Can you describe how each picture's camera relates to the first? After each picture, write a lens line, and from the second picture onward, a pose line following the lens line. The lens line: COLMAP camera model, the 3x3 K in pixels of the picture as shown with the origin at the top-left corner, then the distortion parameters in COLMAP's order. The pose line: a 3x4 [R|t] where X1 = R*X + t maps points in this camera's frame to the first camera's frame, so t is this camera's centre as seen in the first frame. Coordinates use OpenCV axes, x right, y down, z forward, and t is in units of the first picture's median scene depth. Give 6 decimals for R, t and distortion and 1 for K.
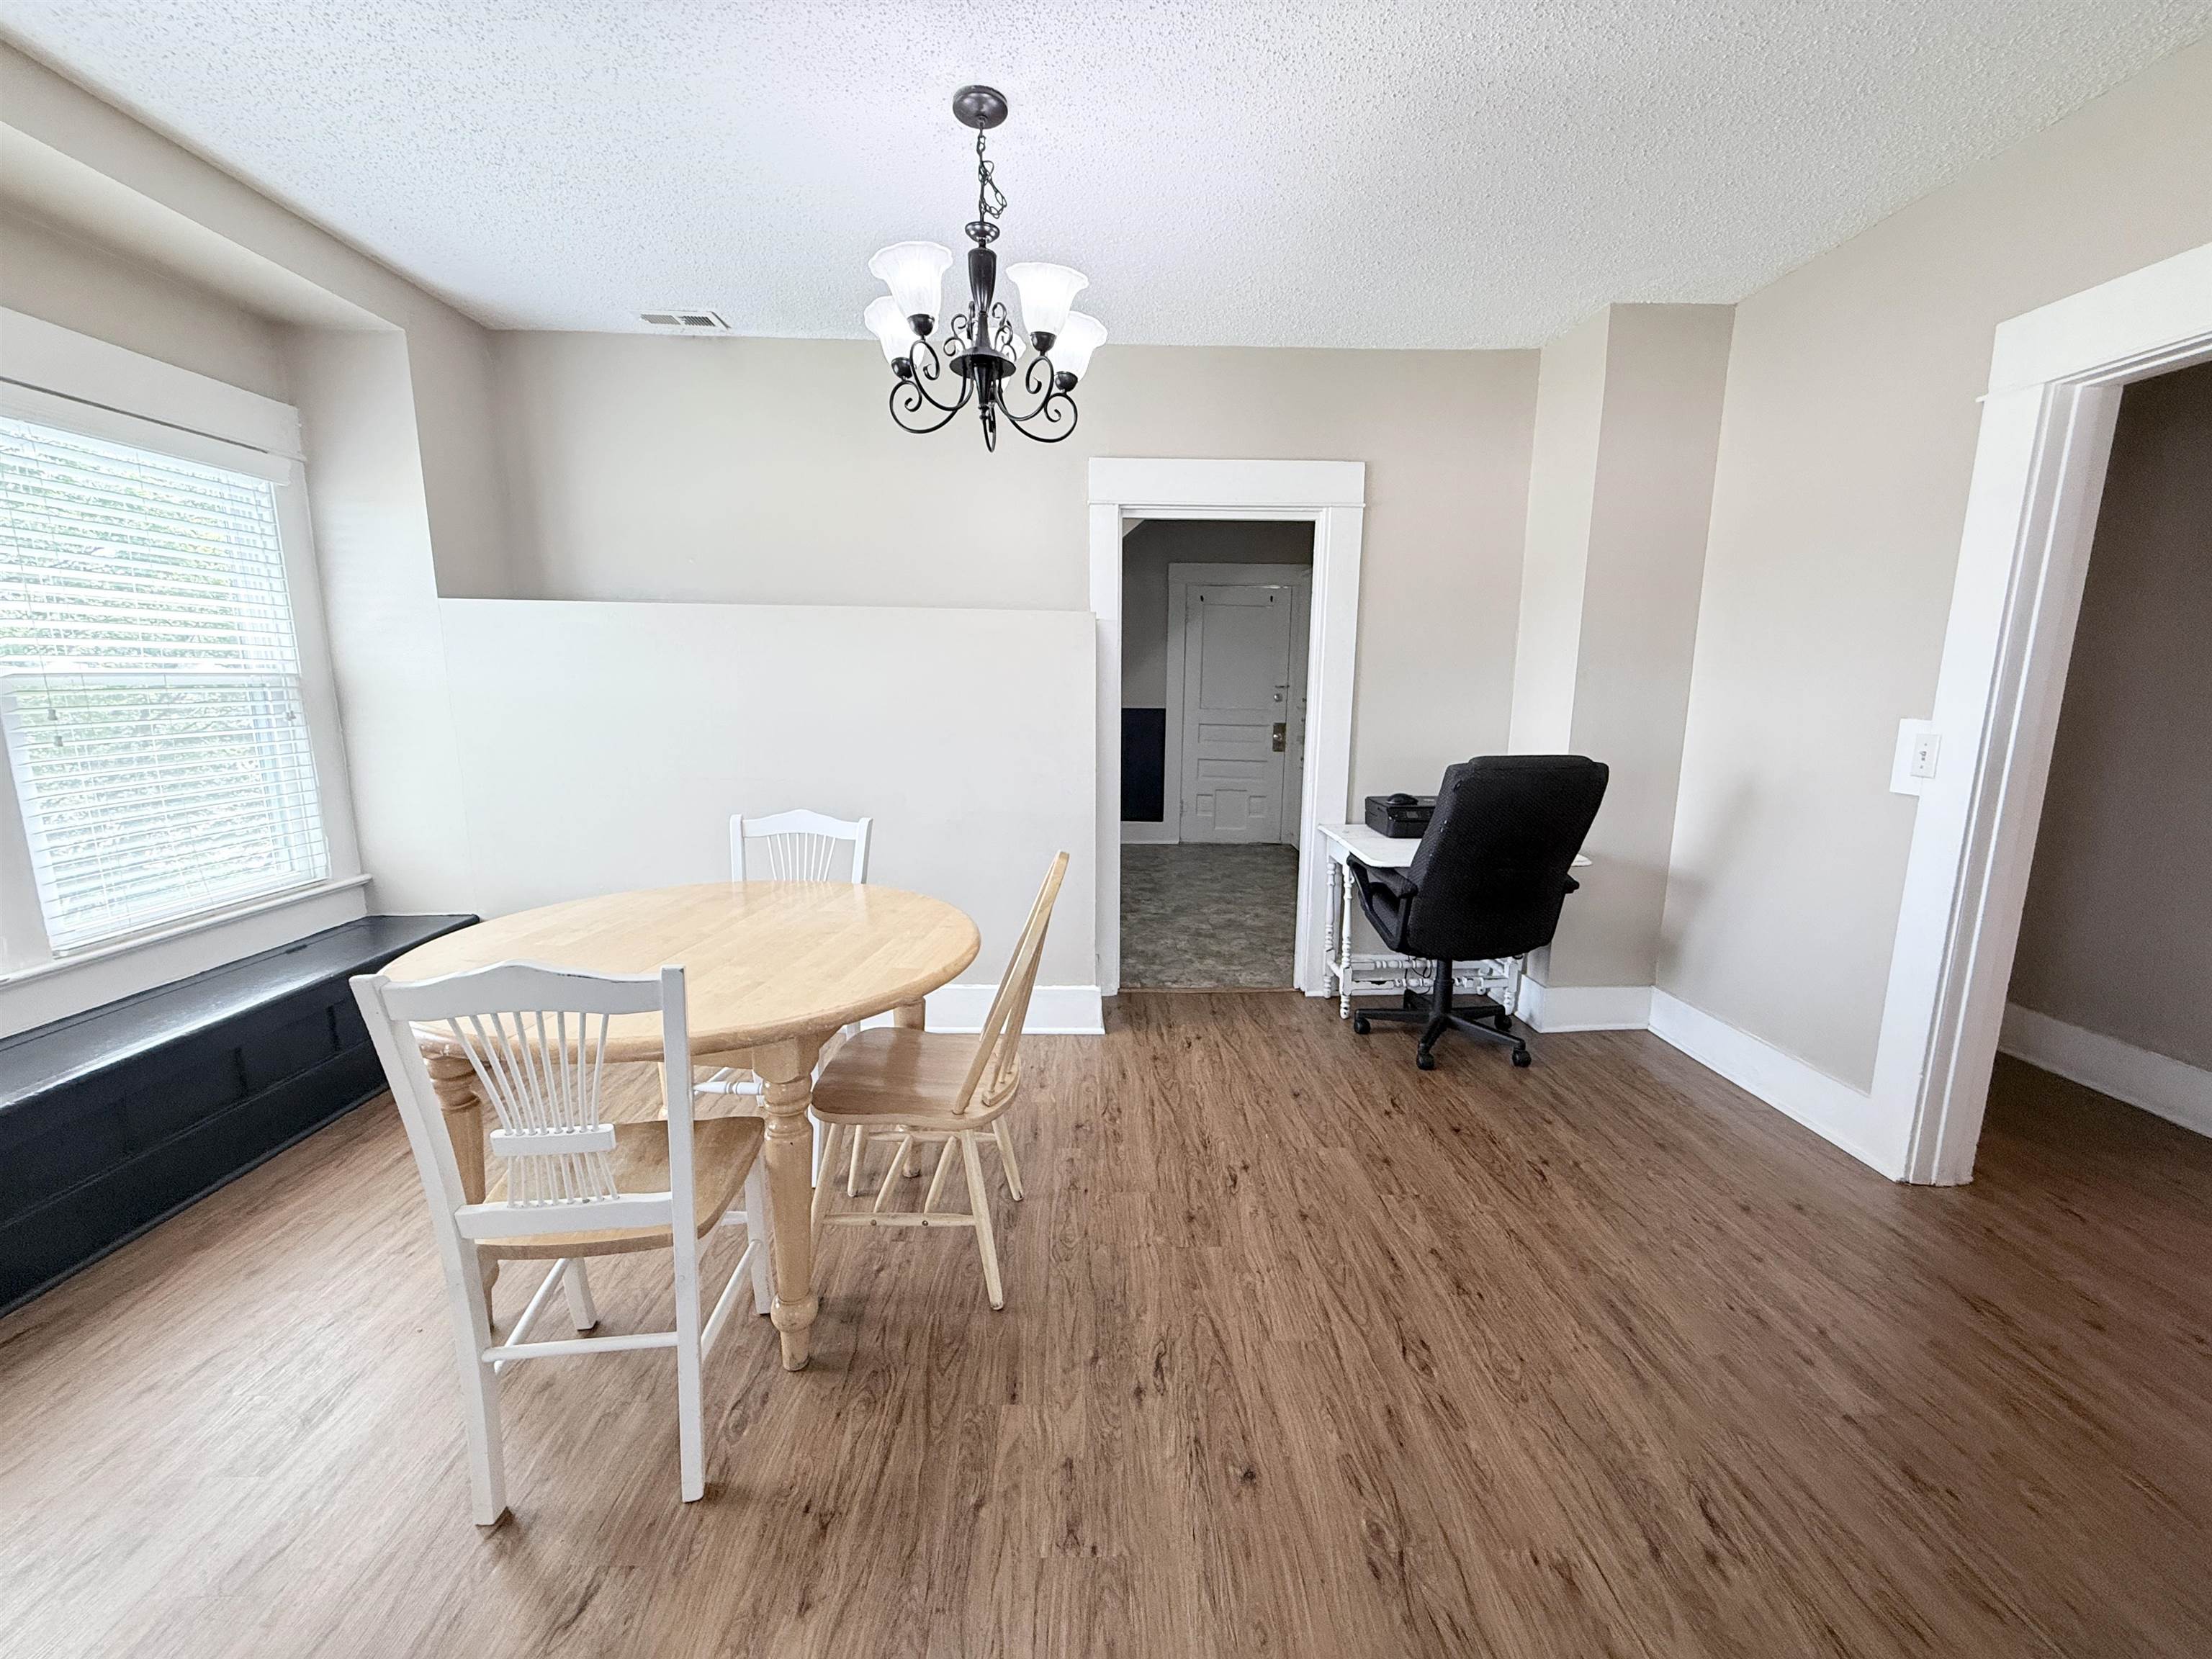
lens RADIAL K [[881.1, 0, 1097.0], [0, 881.1, 831.3], [0, 0, 1]] dist [0.000357, 0.000115]
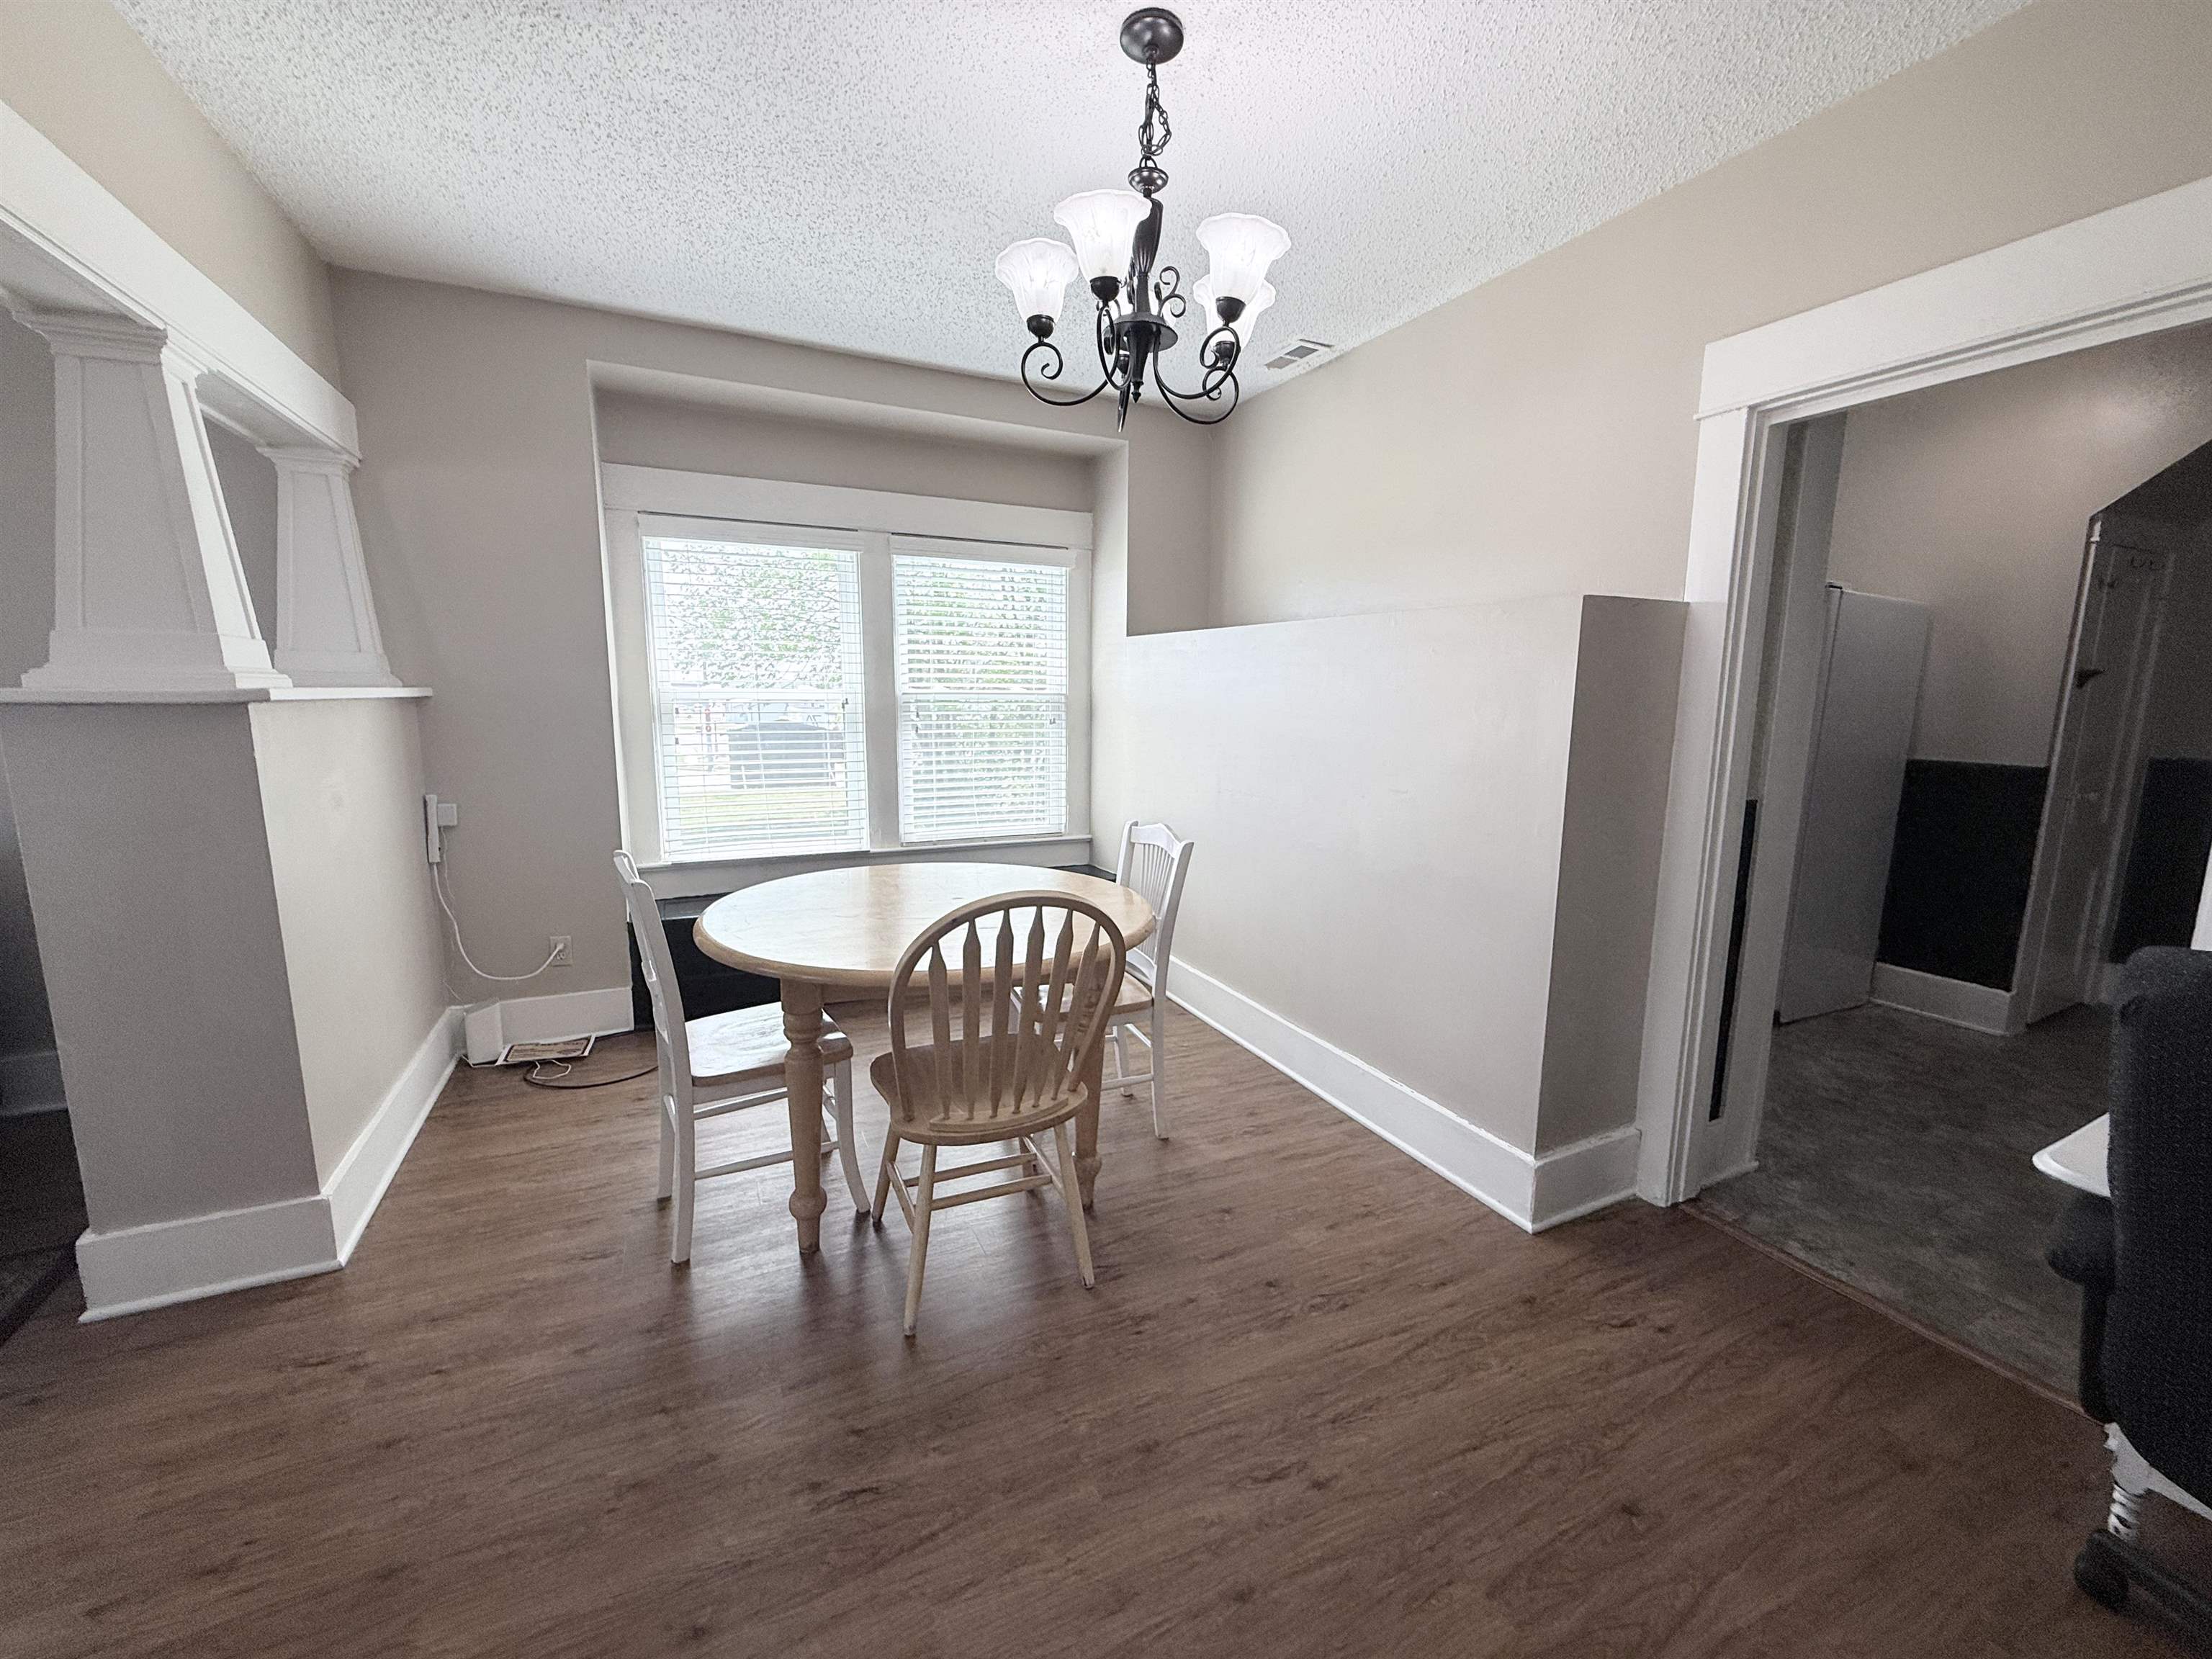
lens RADIAL K [[881.1, 0, 1106.8], [0, 881.1, 828.9], [0, 0, 1]] dist [0.000357, 0.000115]
pose [[0.407994, 0.134222, -0.903065, 0.481940], [-0.164830, 0.983709, 0.071740, -0.069313], [0.897982, 0.119583, 0.423471, 0.443830]]
